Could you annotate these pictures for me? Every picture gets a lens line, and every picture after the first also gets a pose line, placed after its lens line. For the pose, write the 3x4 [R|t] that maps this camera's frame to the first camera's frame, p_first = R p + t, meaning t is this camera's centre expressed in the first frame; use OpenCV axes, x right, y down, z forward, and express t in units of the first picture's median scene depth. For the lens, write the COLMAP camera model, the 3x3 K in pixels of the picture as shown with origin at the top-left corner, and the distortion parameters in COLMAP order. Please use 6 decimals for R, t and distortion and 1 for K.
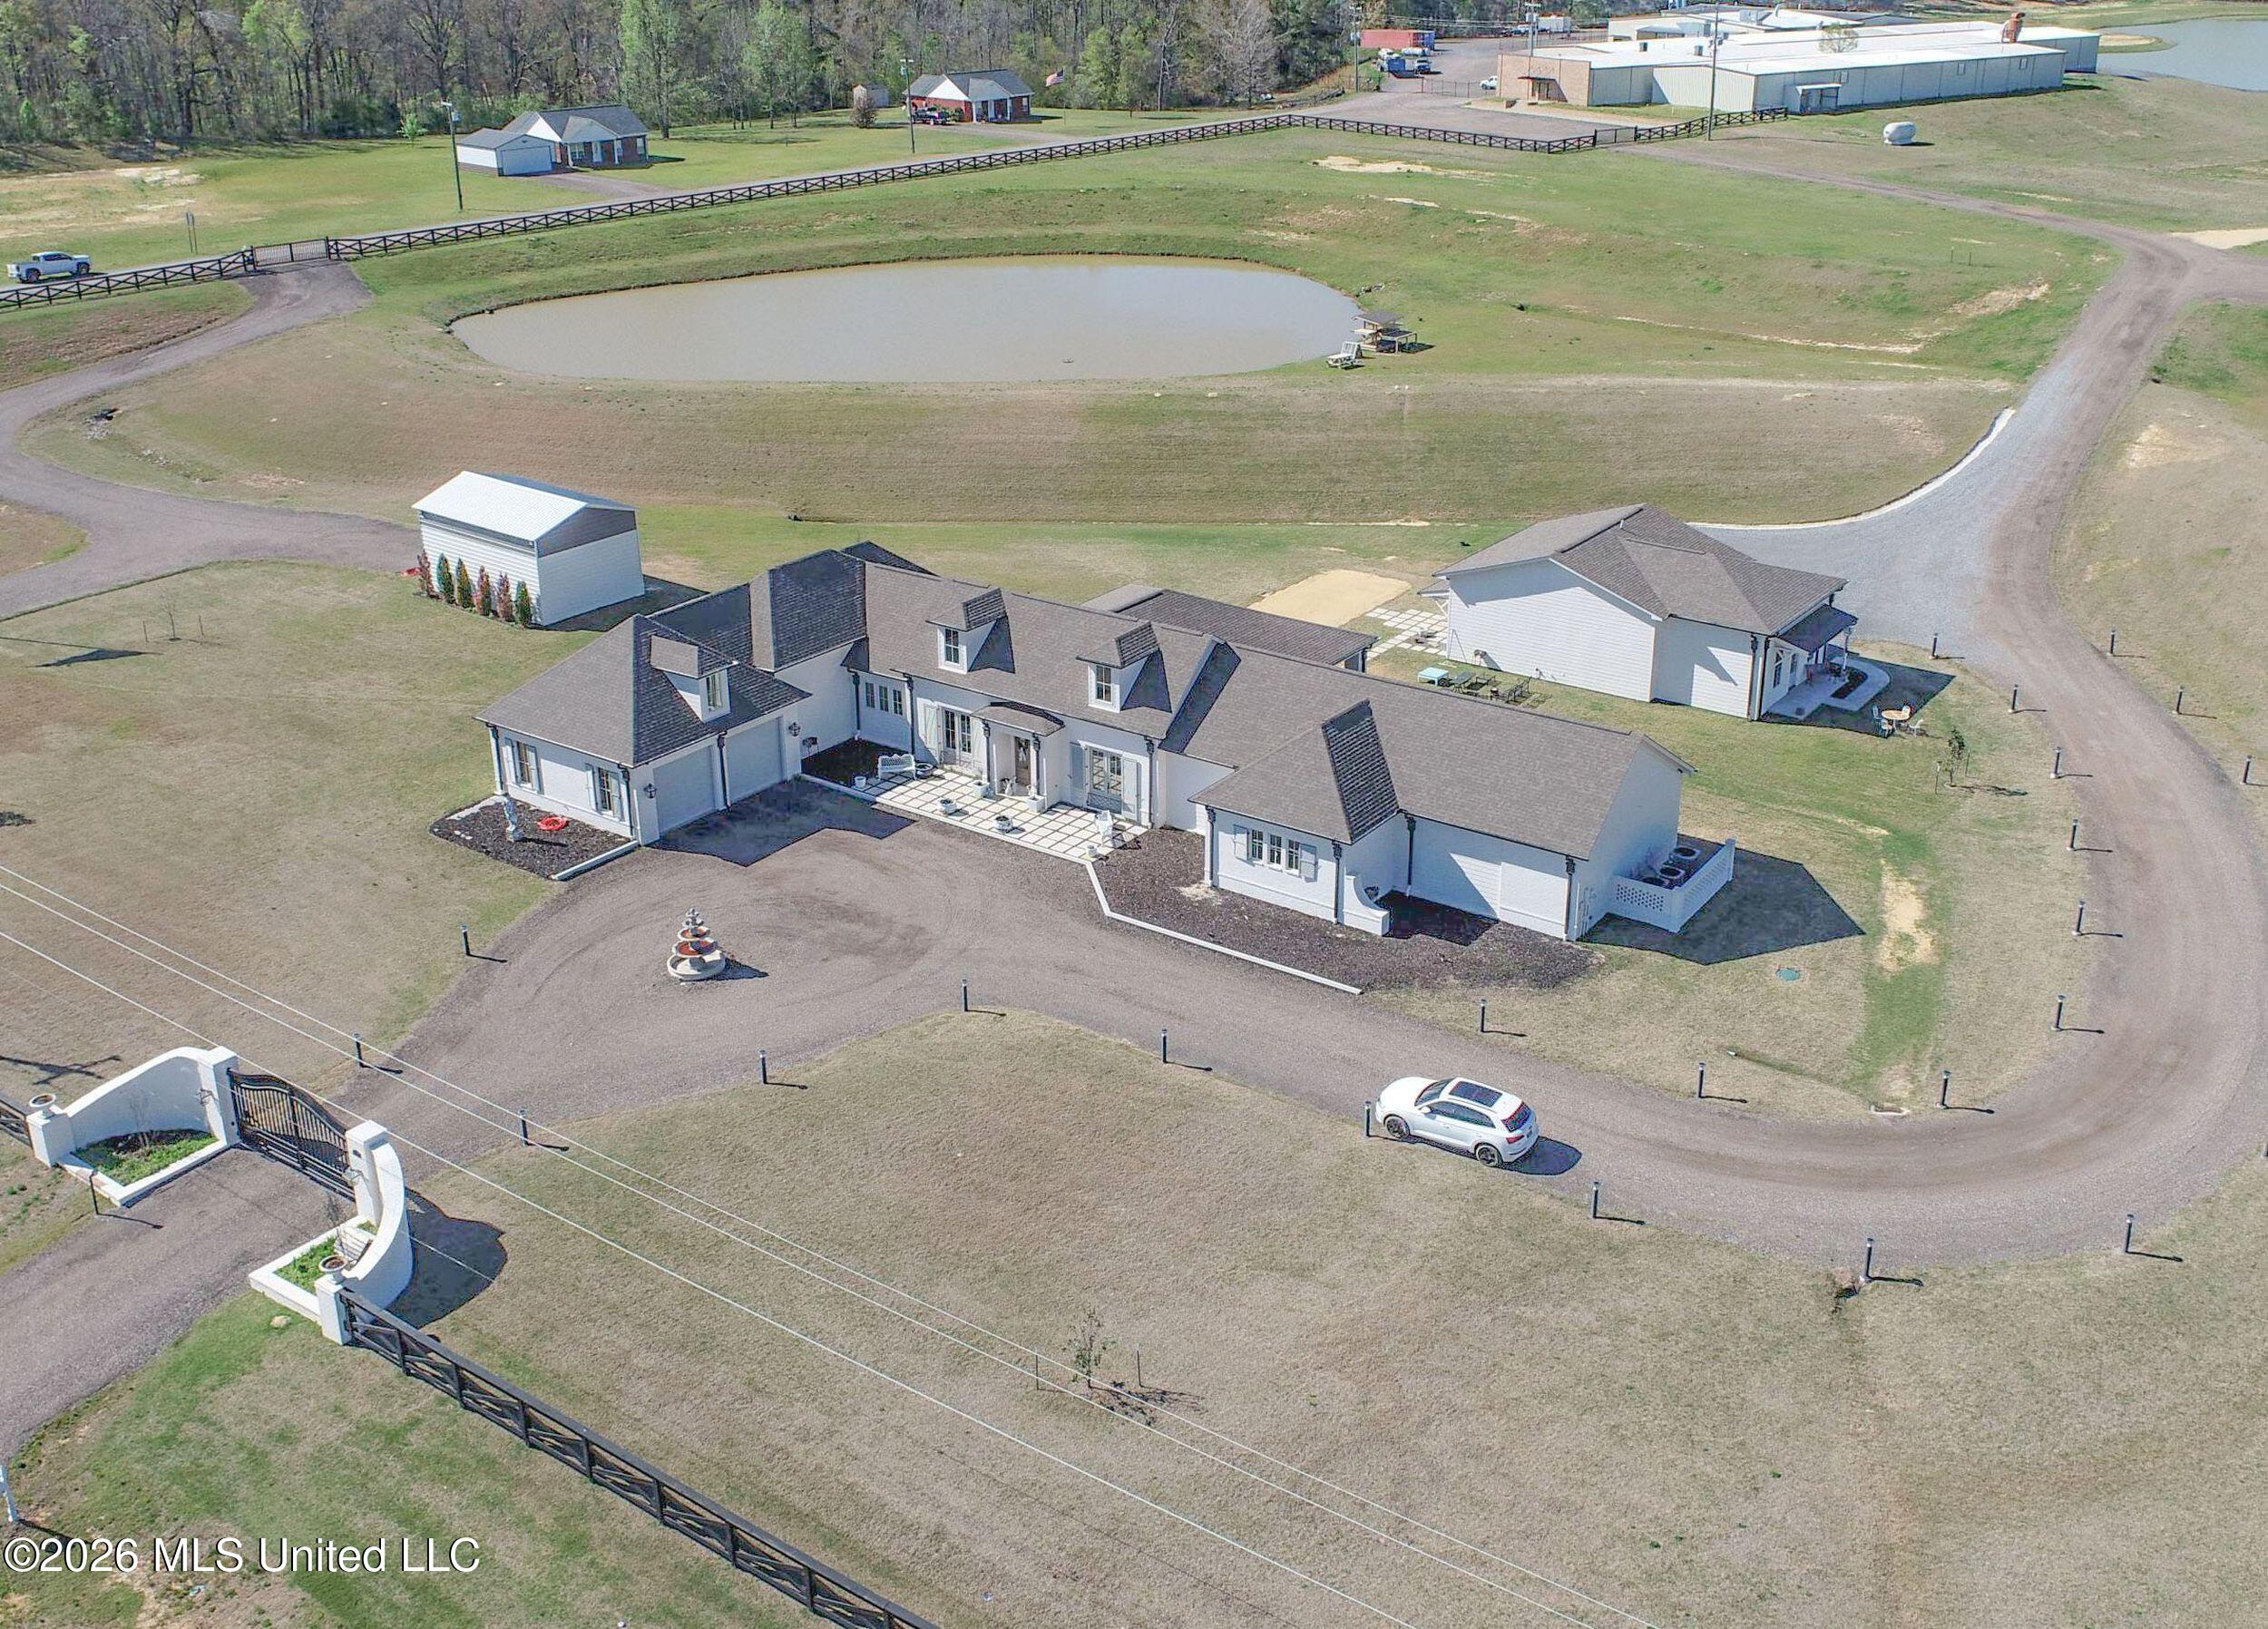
lens RADIAL K [[2163.1, 0, 1171.9], [0, 2163.1, 685.0], [0, 0, 1]] dist [-0.011279, -0.016091]
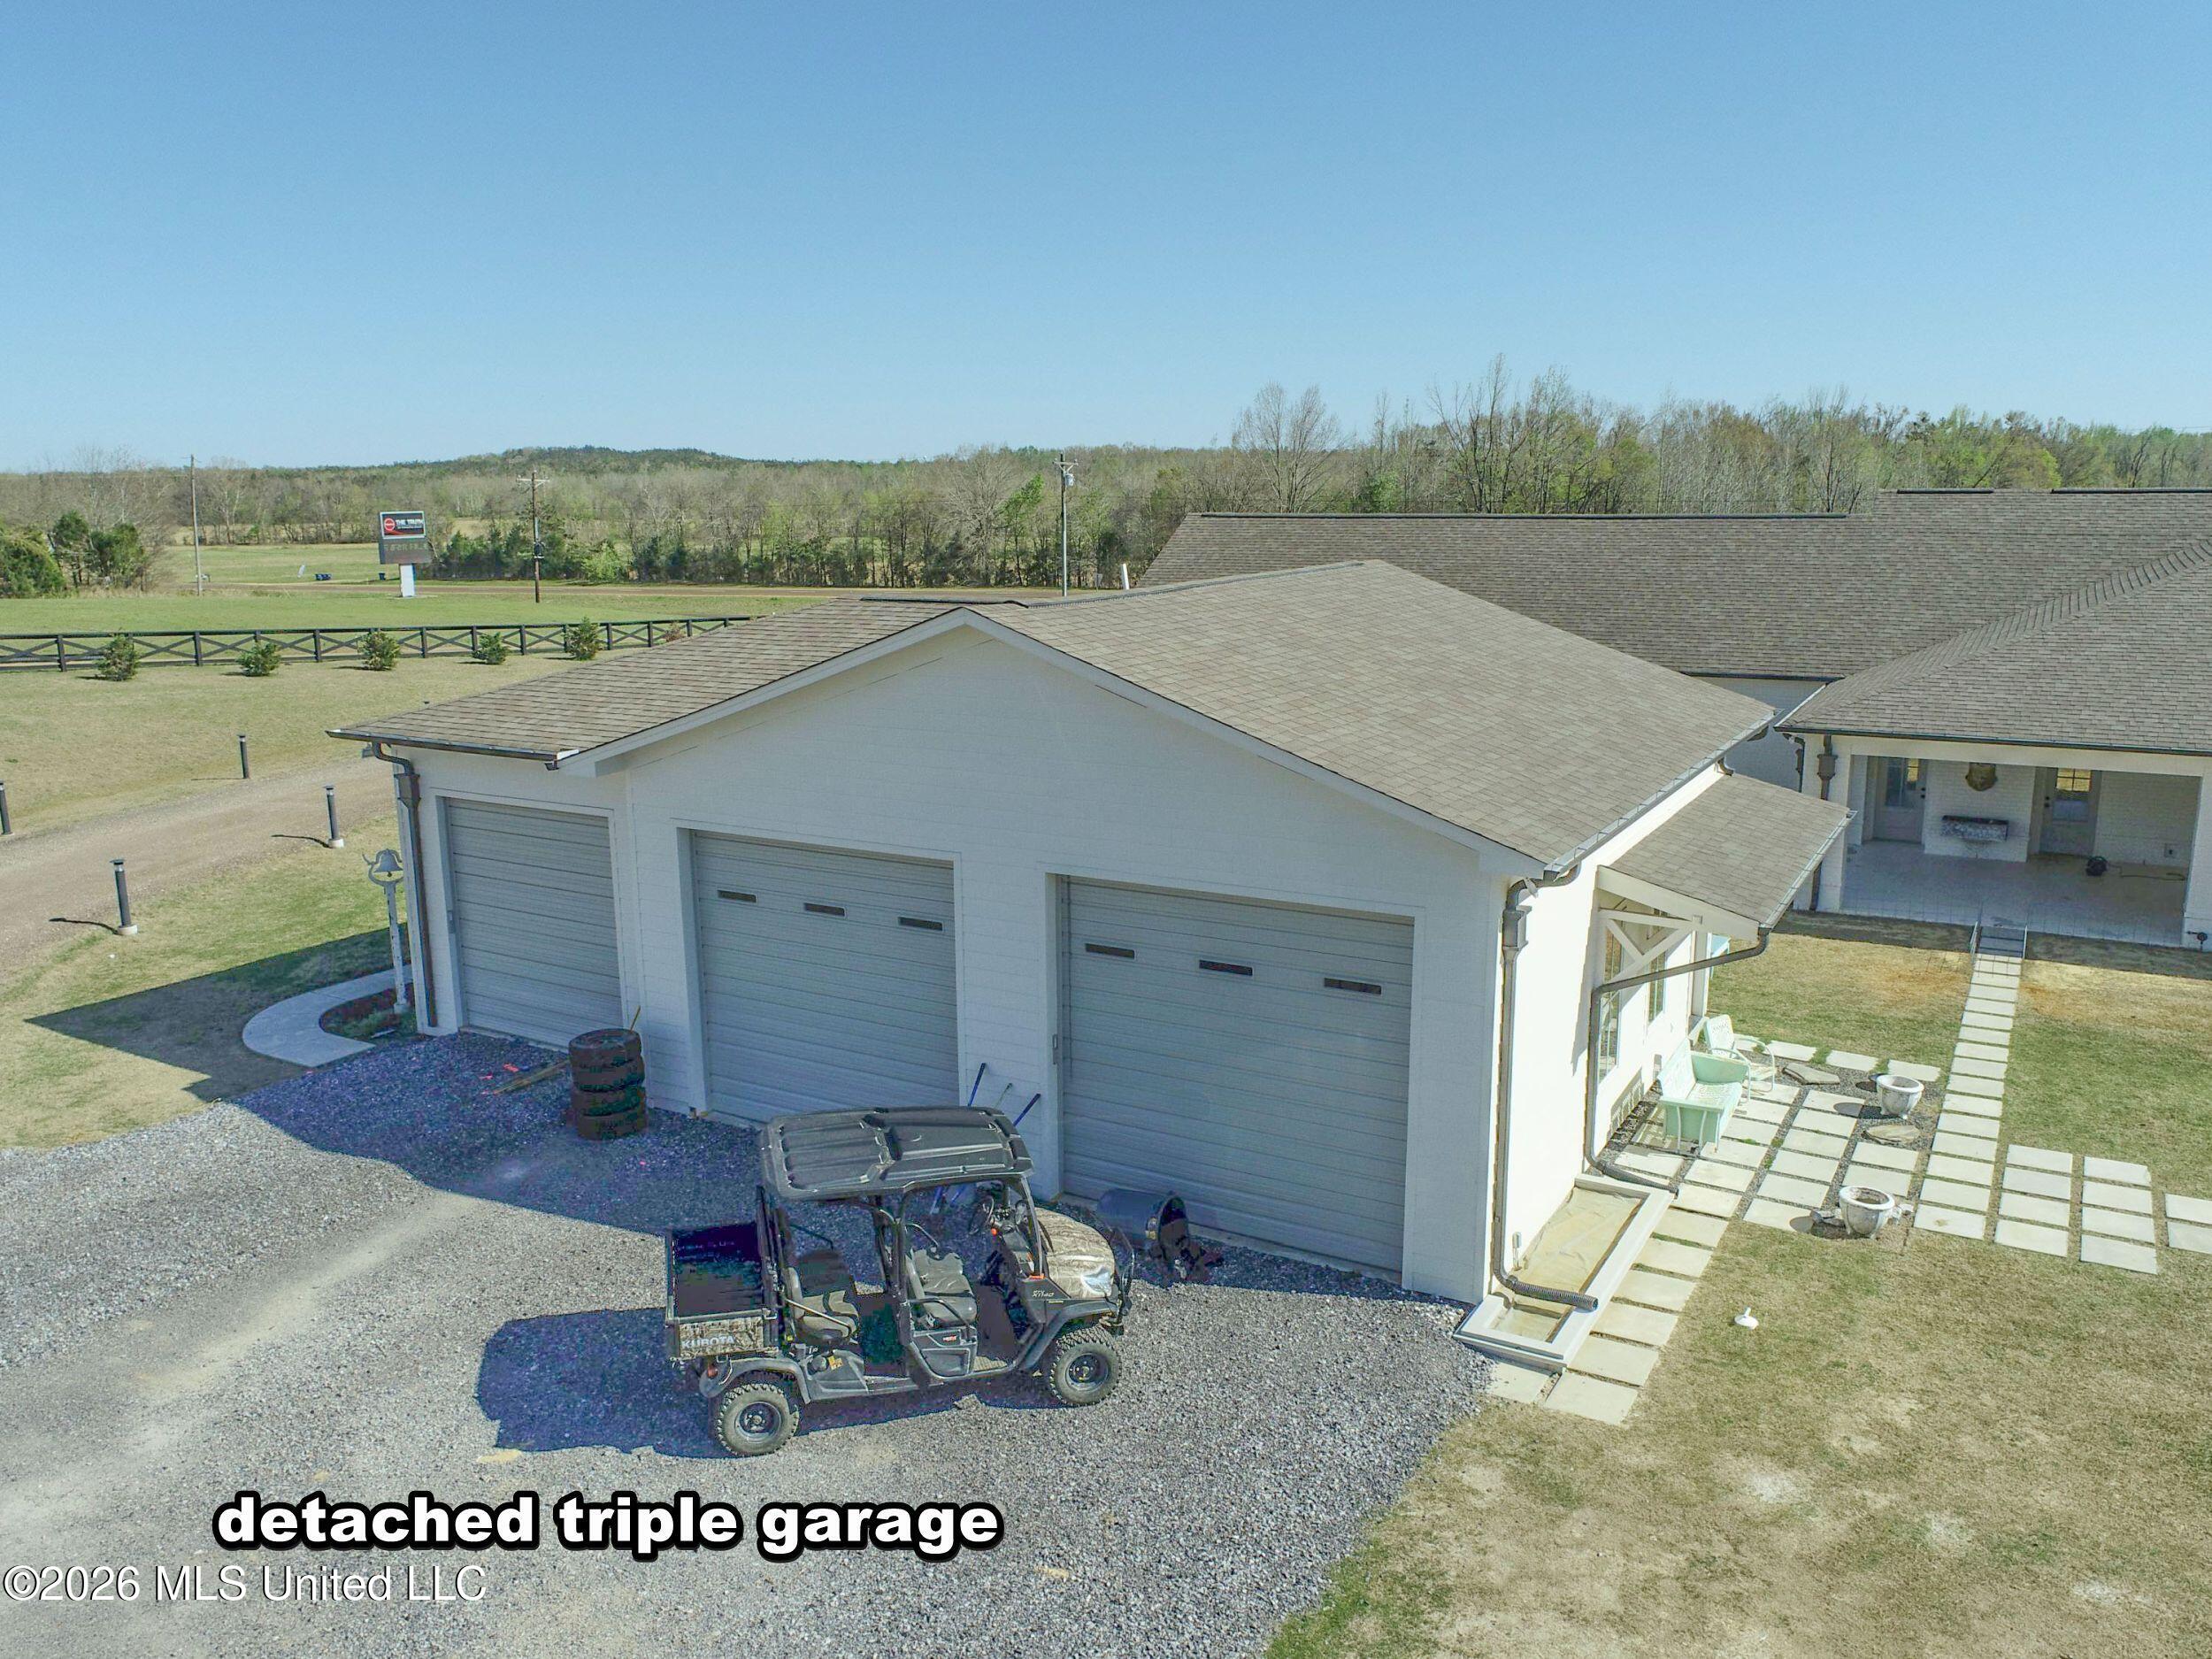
lens RADIAL K [[1673.4, 0, 1103.9], [0, 1673.4, 819.9], [0, 0, 1]] dist [-0.013940, 0.001005]
pose [[-0.996026, 0.027929, -0.084572, 0.276884], [-0.020540, 0.851935, 0.523245, -0.184625], [0.086663, 0.522902, -0.847976, 1.433622]]
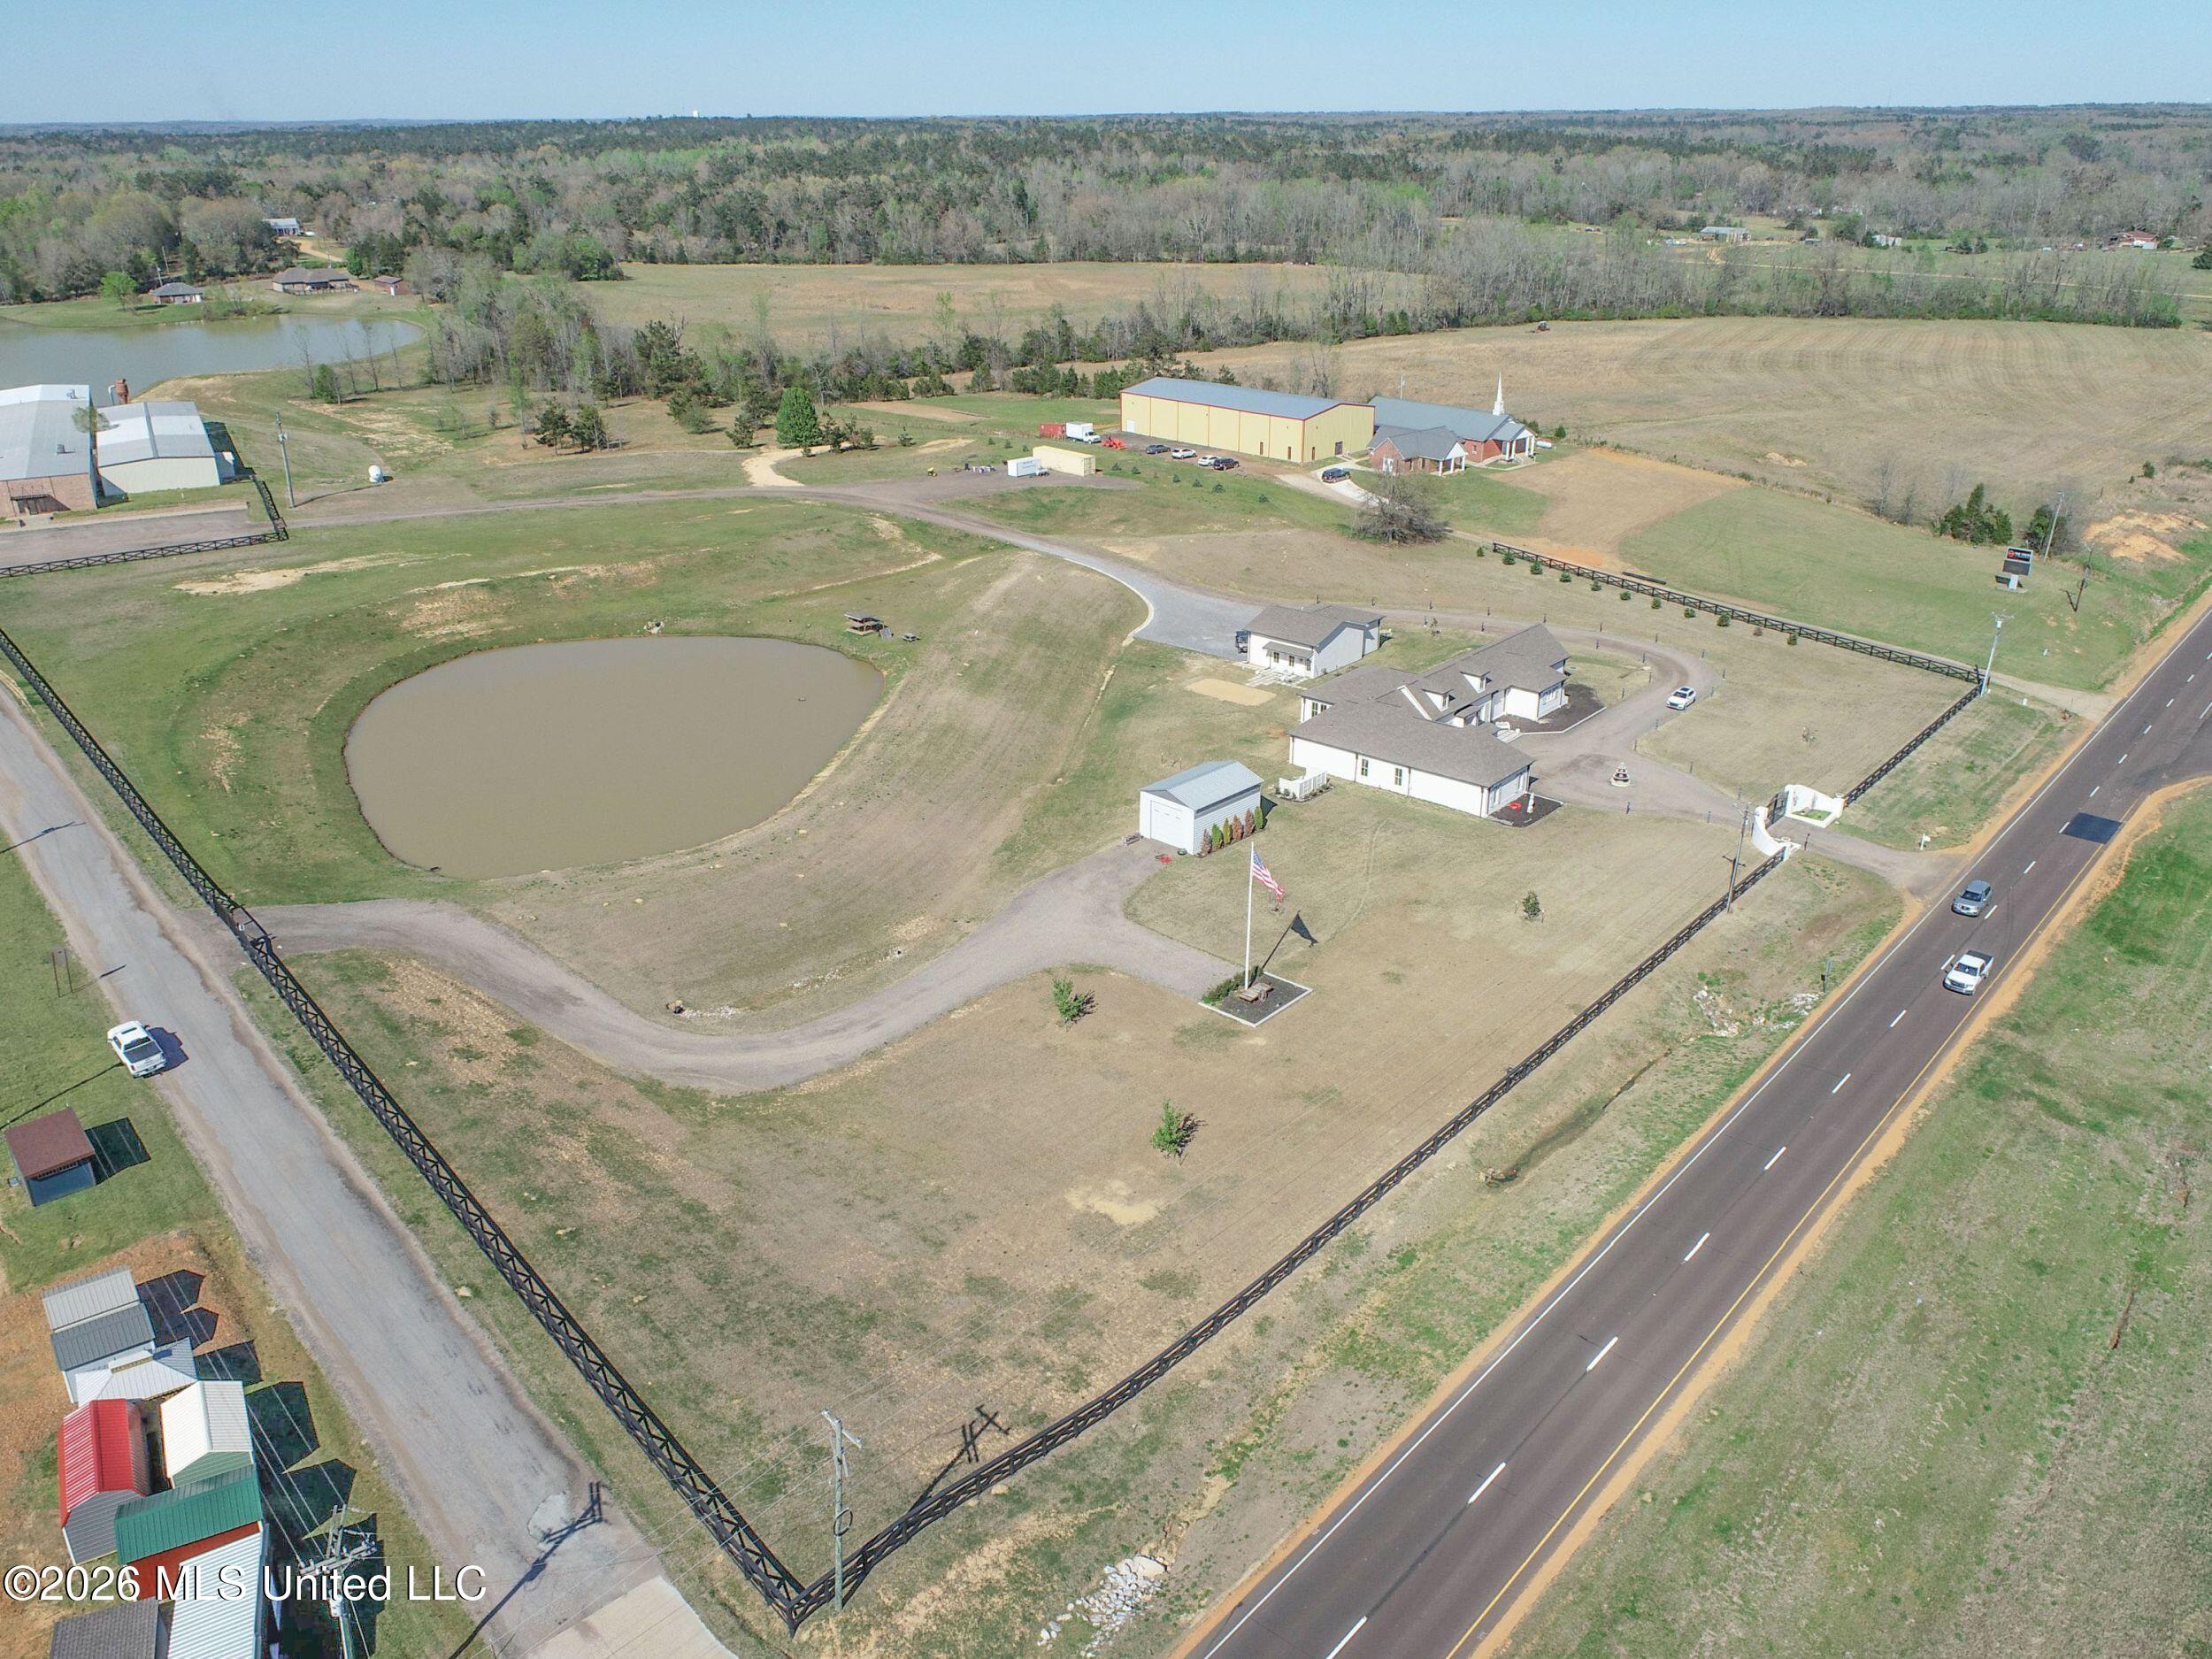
lens RADIAL K [[1622.3, 0, 1155.3], [0, 1622.3, 826.3], [0, 0, 1]] dist [-0.014861, 0.002588]
pose [[0.088780, -0.391711, 0.915795, -2.025040], [0.346495, 0.874147, 0.340306, -0.684260], [-0.933841, 0.287106, 0.213333, 1.007657]]
